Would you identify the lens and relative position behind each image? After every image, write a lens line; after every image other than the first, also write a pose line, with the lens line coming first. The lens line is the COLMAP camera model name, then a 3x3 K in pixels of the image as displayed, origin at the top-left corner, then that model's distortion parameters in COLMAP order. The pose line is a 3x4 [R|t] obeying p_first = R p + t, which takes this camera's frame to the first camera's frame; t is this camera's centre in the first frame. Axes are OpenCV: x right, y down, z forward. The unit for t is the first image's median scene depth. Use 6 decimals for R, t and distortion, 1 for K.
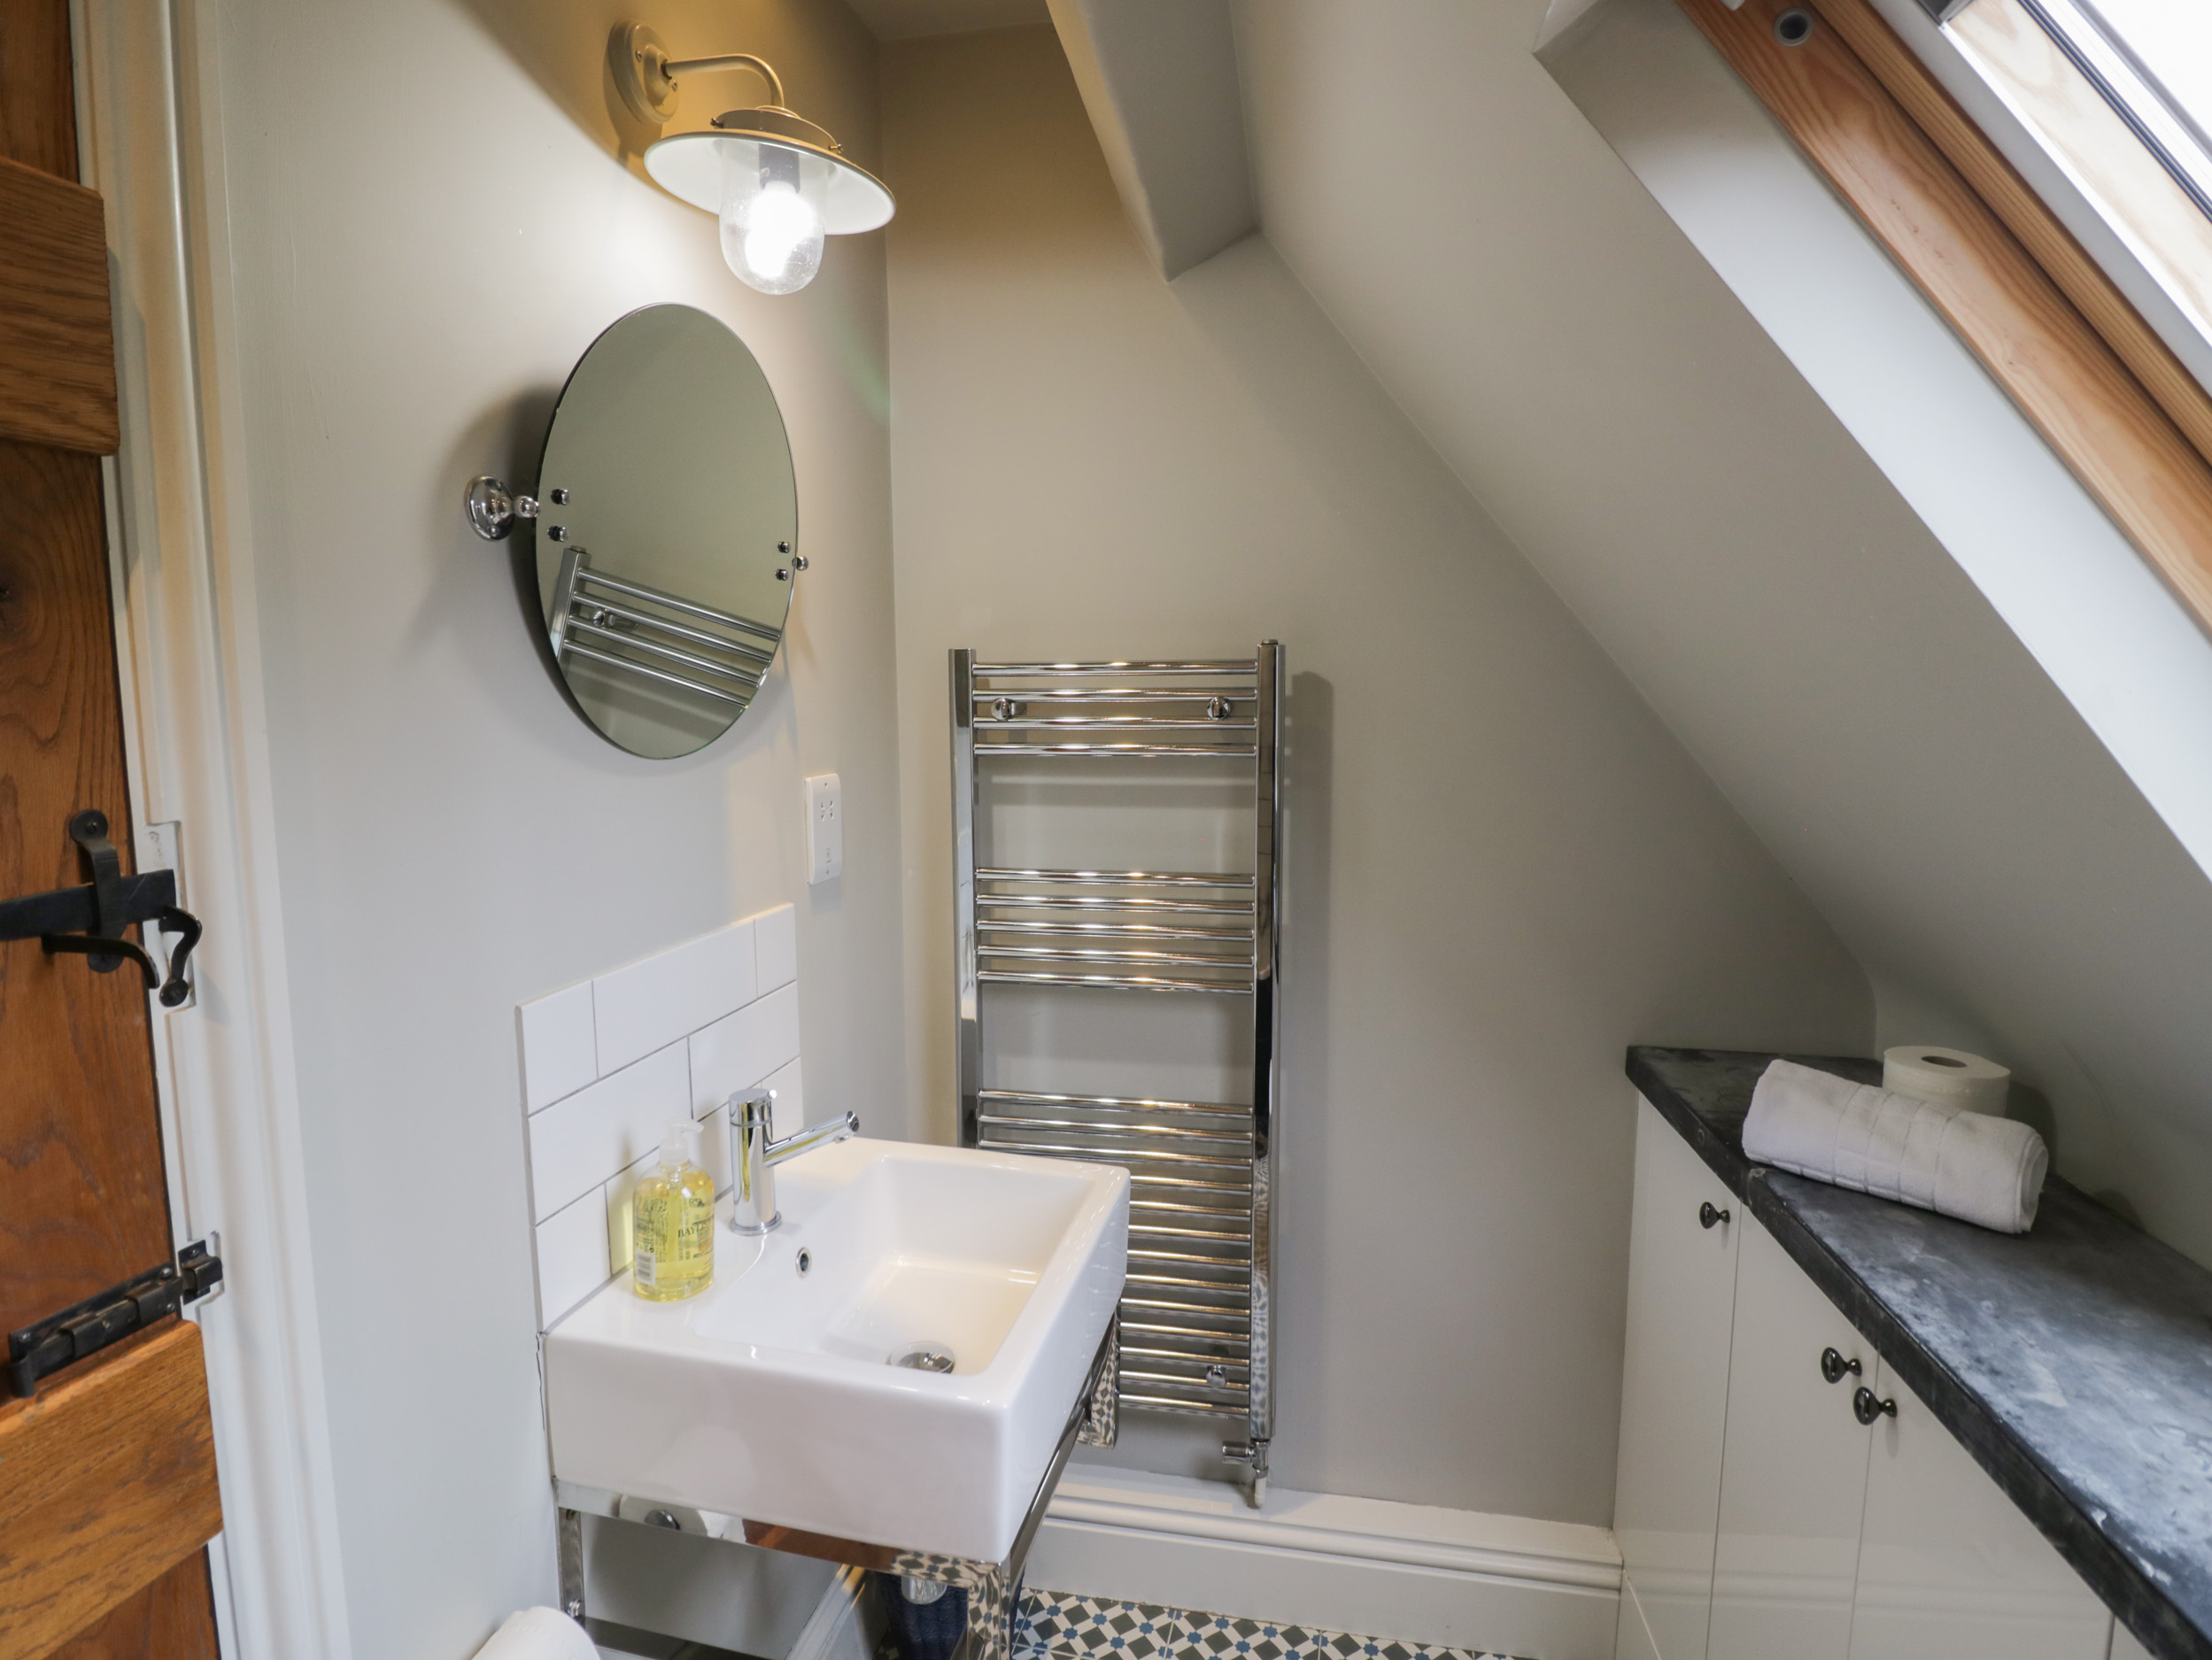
lens RADIAL K [[1187.5, 0, 1099.2], [0, 1187.5, 829.0], [0, 0, 1]] dist [-0.005927, -0.003971]
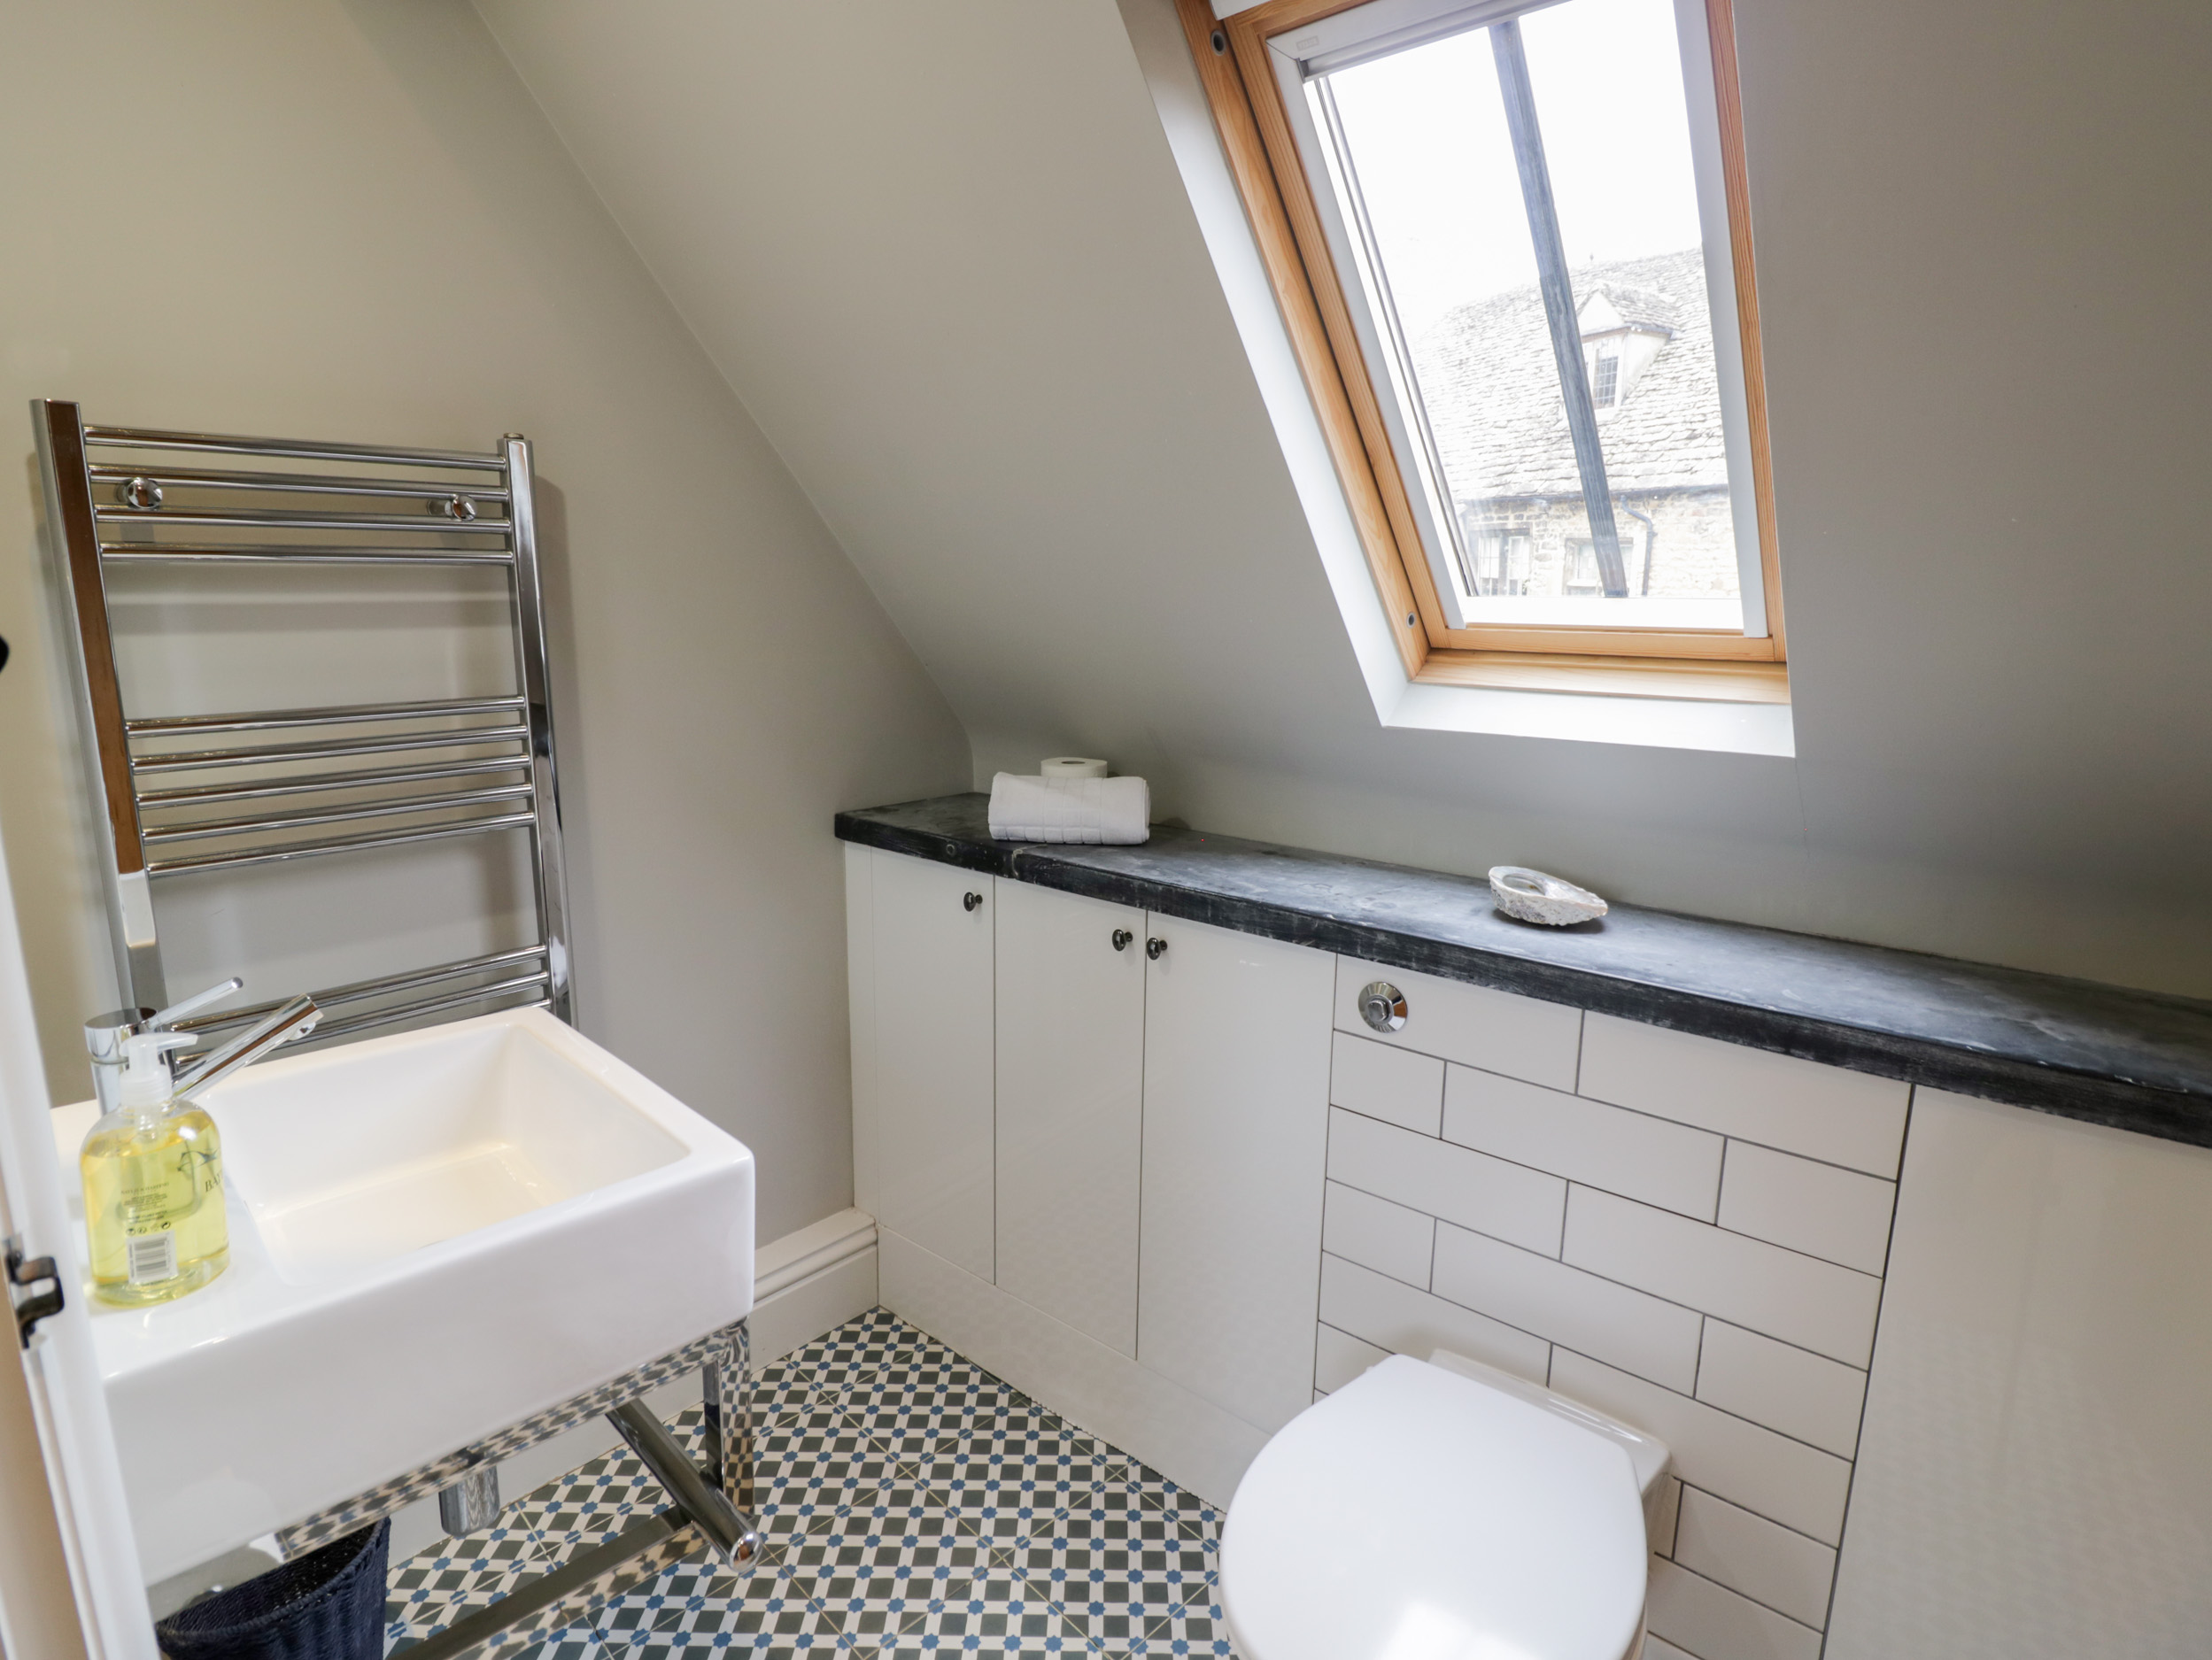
lens RADIAL K [[1187.5, 0, 1097.6], [0, 1187.5, 839.0], [0, 0, 1]] dist [-0.005927, -0.003971]
pose [[0.510762, -0.163430, 0.844046, -0.468349], [0.093353, 0.986503, 0.134523, 0.071351], [-0.854639, 0.010085, 0.519125, 0.138071]]
